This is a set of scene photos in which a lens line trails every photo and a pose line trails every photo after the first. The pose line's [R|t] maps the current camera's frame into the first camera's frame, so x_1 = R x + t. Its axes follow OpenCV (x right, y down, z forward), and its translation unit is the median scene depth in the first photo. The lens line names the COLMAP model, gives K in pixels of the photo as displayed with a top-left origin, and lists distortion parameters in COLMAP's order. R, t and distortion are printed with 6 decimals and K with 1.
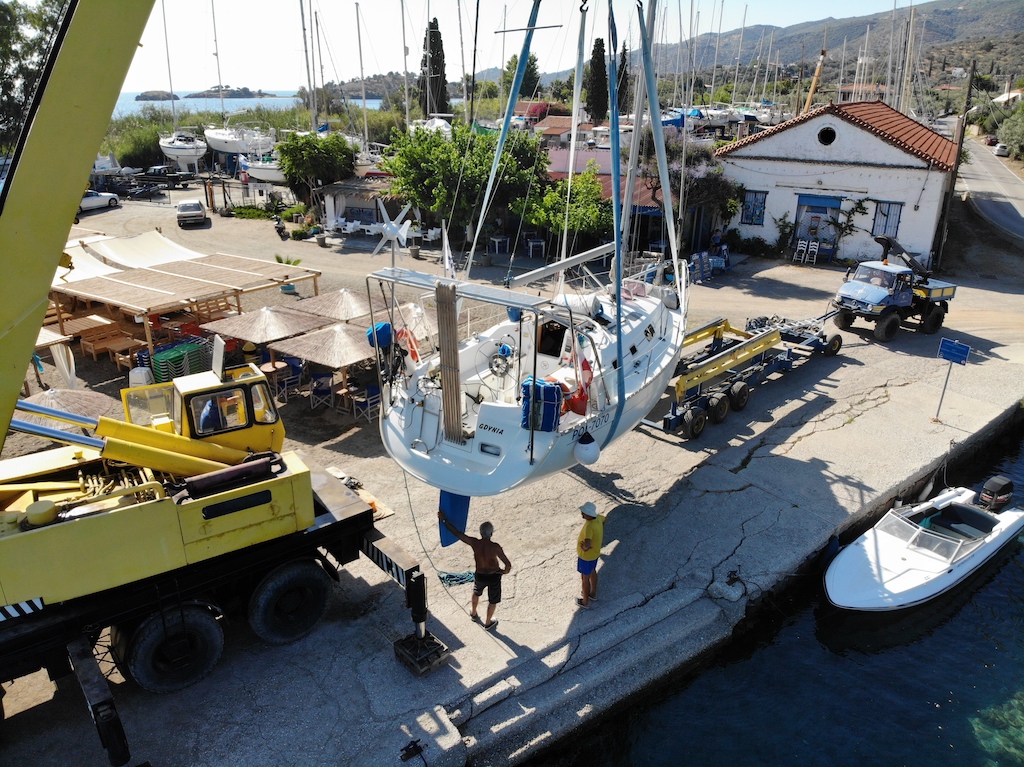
lens RADIAL K [[750.6, 0, 508.2], [0, 750.6, 381.4], [0, 0, 1]] dist [0.046454, -0.149661]
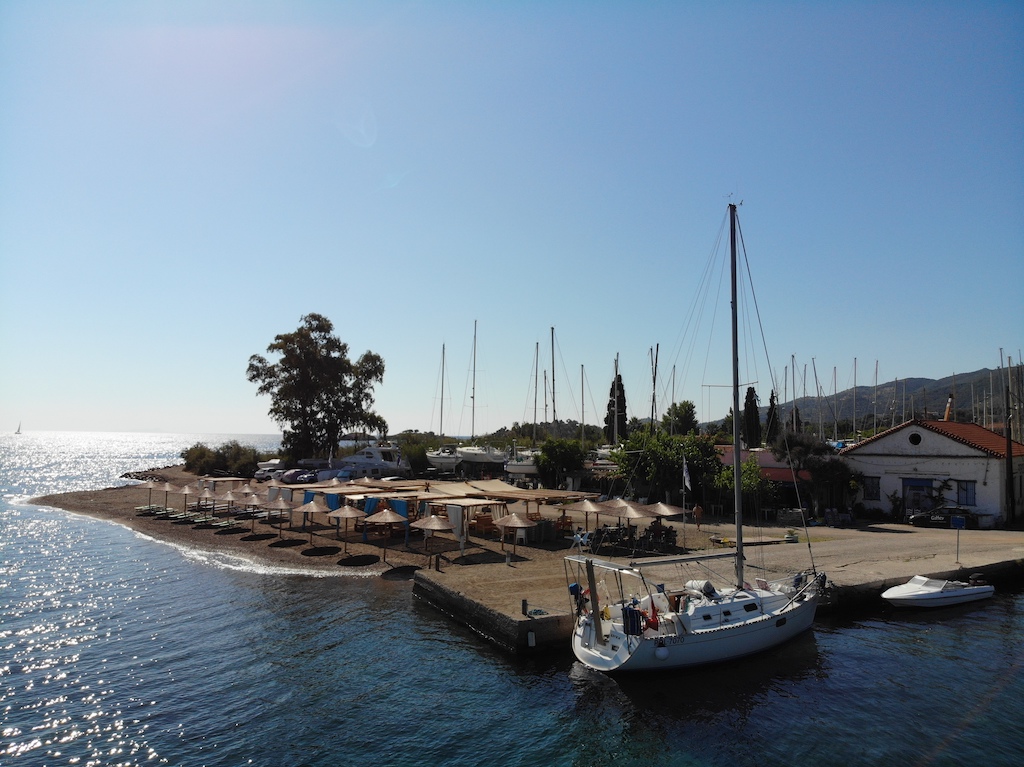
lens RADIAL K [[750.6, 0, 503.0], [0, 750.6, 386.0], [0, 0, 1]] dist [0.046454, -0.149661]
pose [[0.978695, -0.008943, -0.205126, -0.074150], [-0.078807, 0.906169, -0.415509, 0.273151], [0.189595, 0.422822, 0.886158, -0.544442]]
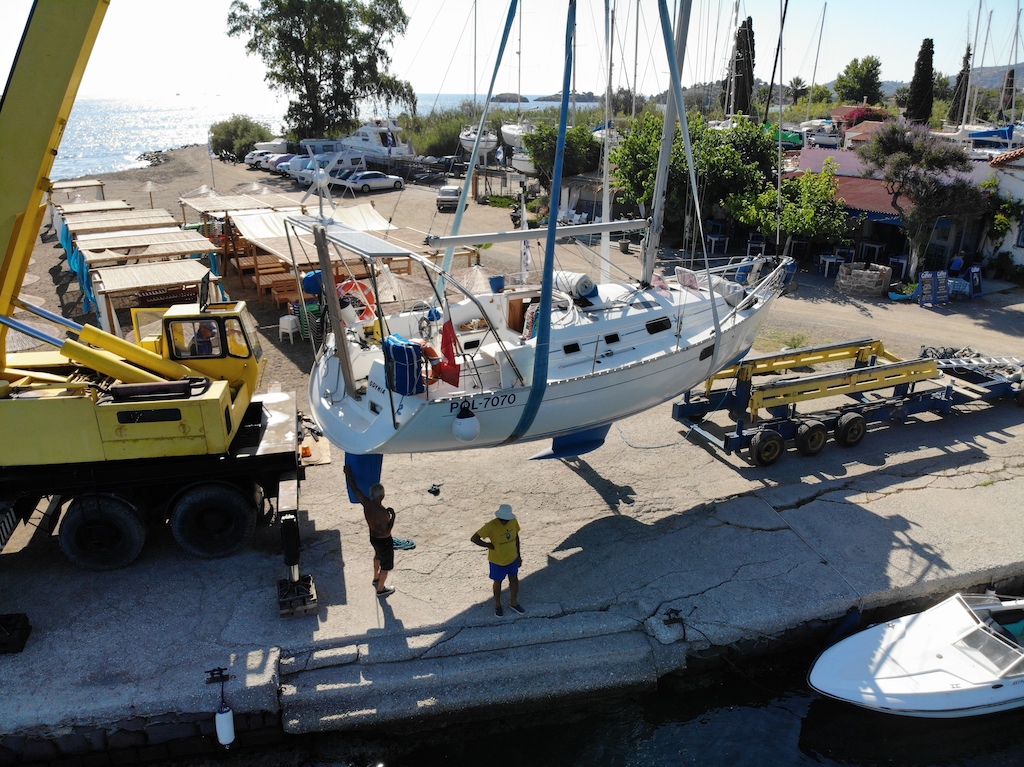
lens RADIAL K [[750.6, 0, 509.4], [0, 750.6, 384.0], [0, 0, 1]] dist [0.046454, -0.149661]
pose [[0.912684, 0.148436, -0.380755, 0.150083], [-0.150194, 0.988333, 0.025278, 0.002855], [0.380065, 0.034116, 0.924330, 0.050458]]
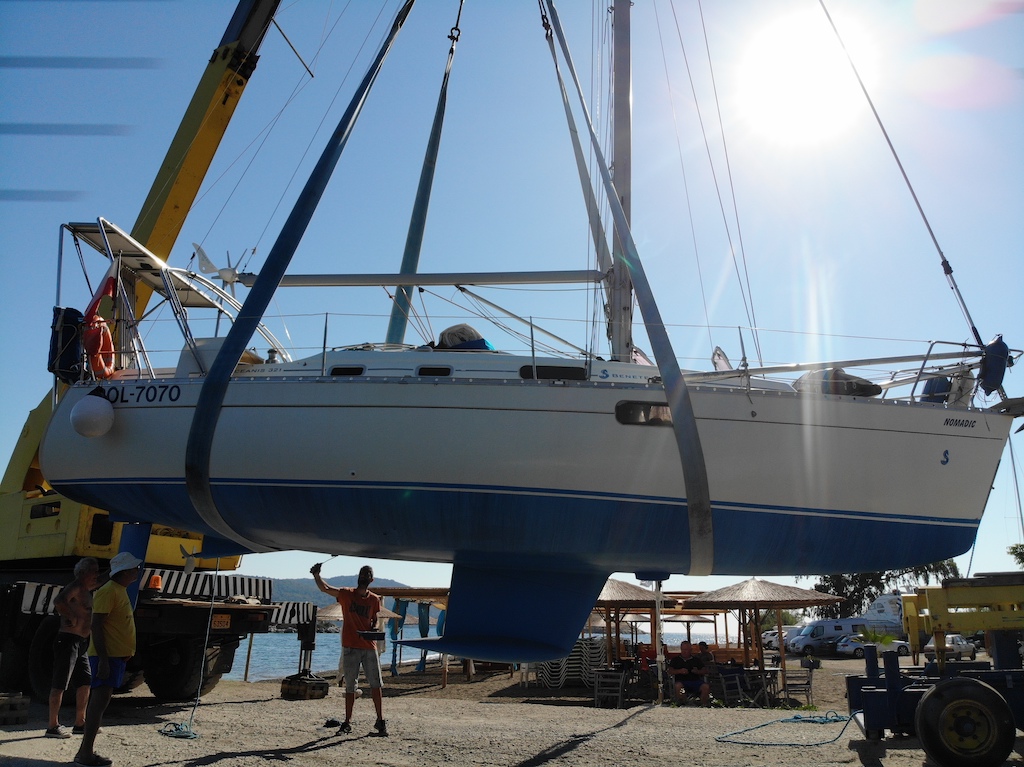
lens RADIAL K [[750.6, 0, 516.7], [0, 750.6, 390.3], [0, 0, 1]] dist [0.046454, -0.149661]
pose [[0.408116, -0.280337, -0.868823, 0.247615], [-0.338555, 0.837351, -0.429213, 0.069232], [0.847834, 0.469312, 0.246827, 0.344991]]
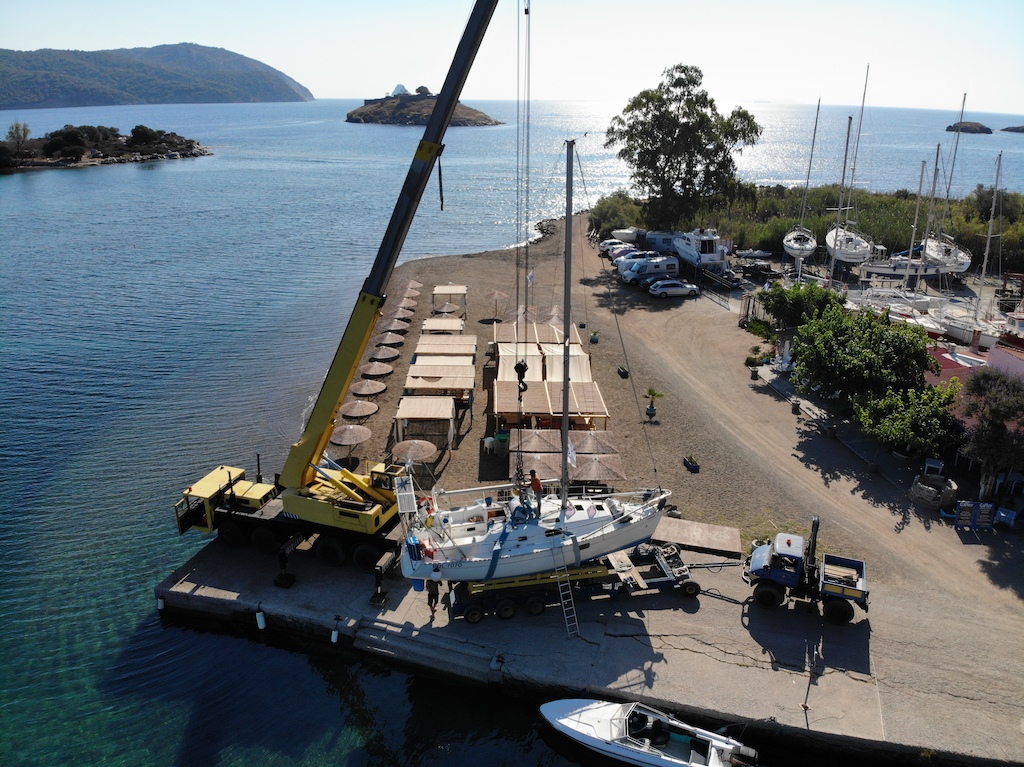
lens RADIAL K [[750.6, 0, 511.5], [0, 750.6, 389.4], [0, 0, 1]] dist [0.046454, -0.149661]
pose [[0.566493, 0.291787, -0.770679, 0.590099], [-0.299209, 0.944220, 0.137556, -0.248638], [0.767828, 0.152670, 0.622199, -0.112372]]
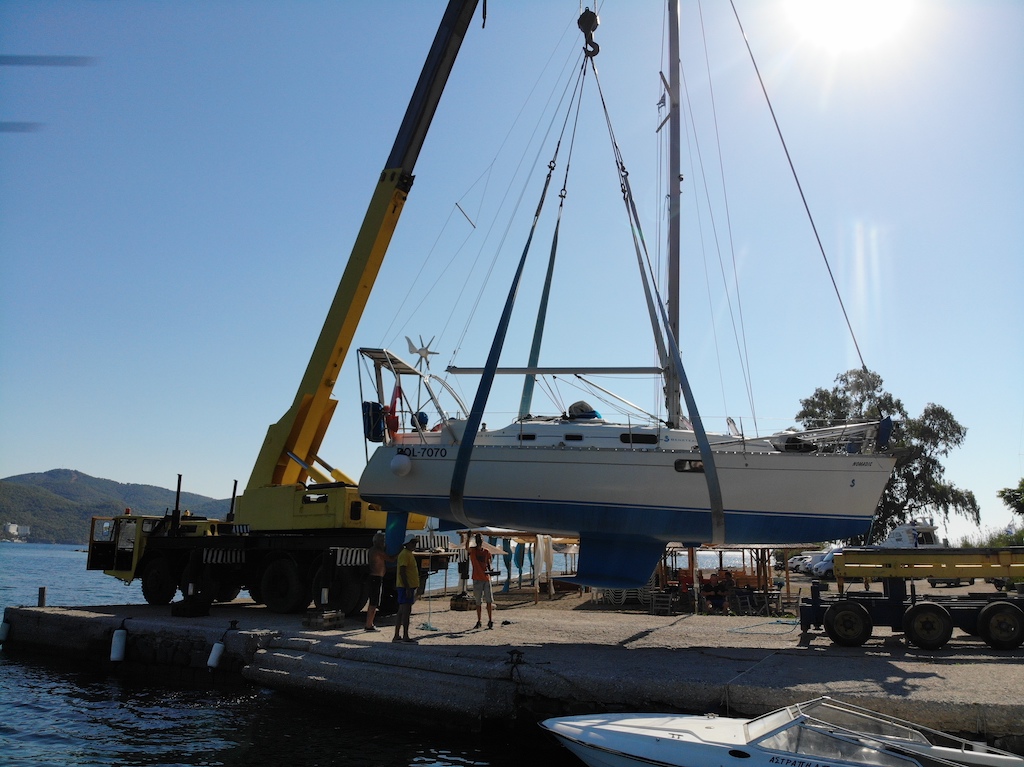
lens RADIAL K [[750.6, 0, 506.1], [0, 750.6, 384.8], [0, 0, 1]] dist [0.046454, -0.149661]
pose [[0.351763, -0.205635, -0.913223, 0.405873], [-0.347591, 0.877130, -0.331396, 0.099999], [0.869162, 0.434001, 0.237064, 0.240695]]
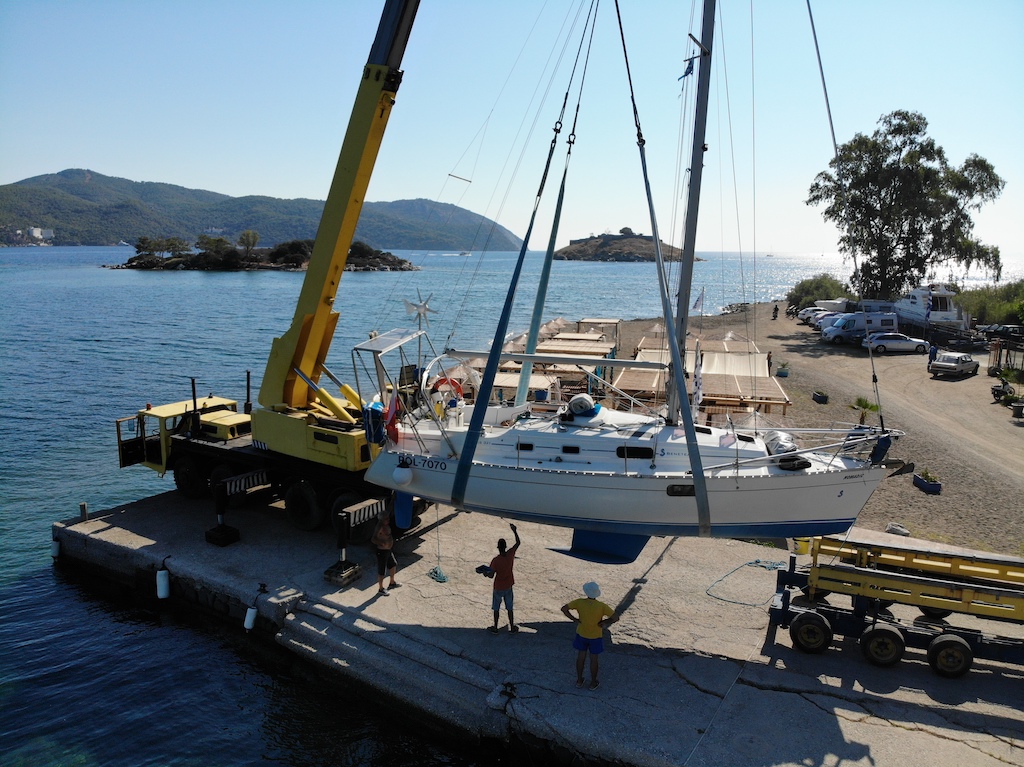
lens RADIAL K [[750.6, 0, 508.1], [0, 750.6, 387.3], [0, 0, 1]] dist [0.046454, -0.149661]
pose [[0.329617, 0.166866, -0.929251, 0.408058], [-0.349589, 0.935867, 0.044050, -0.051752], [0.877006, 0.310337, 0.366812, 0.191832]]
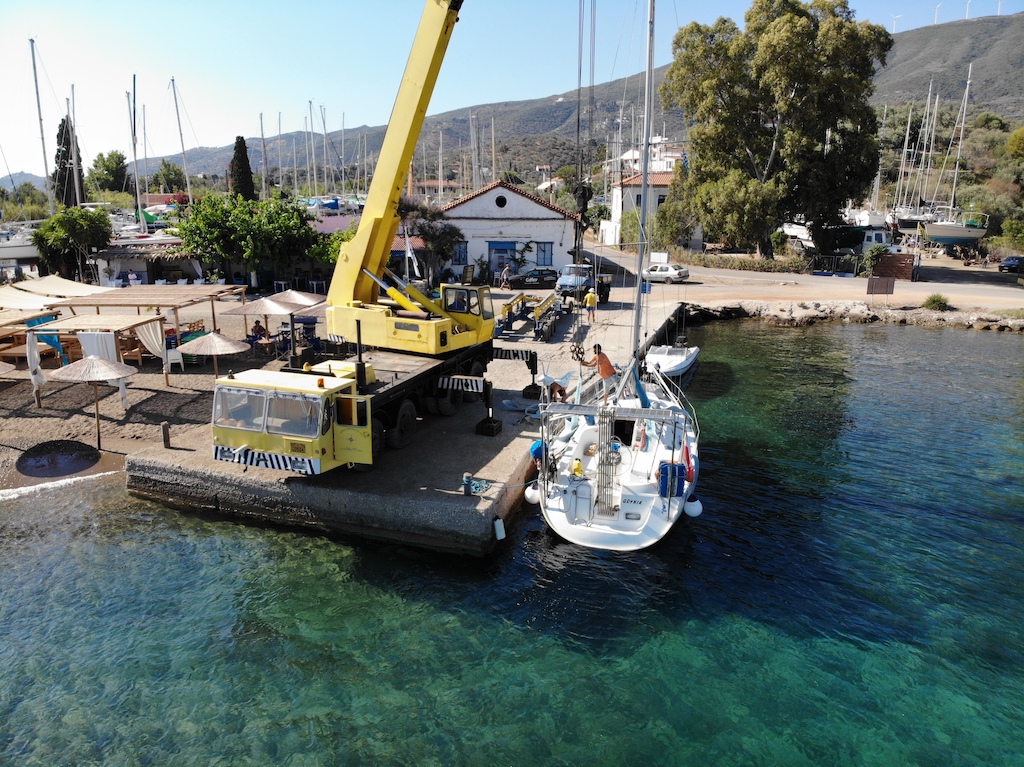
lens RADIAL K [[750.6, 0, 516.7], [0, 750.6, 399.0], [0, 0, 1]] dist [0.046454, -0.149661]
pose [[0.846175, -0.137996, 0.514728, -0.392509], [0.189429, 0.980696, -0.048487, 0.144918], [-0.498101, 0.138534, 0.855981, -0.259414]]
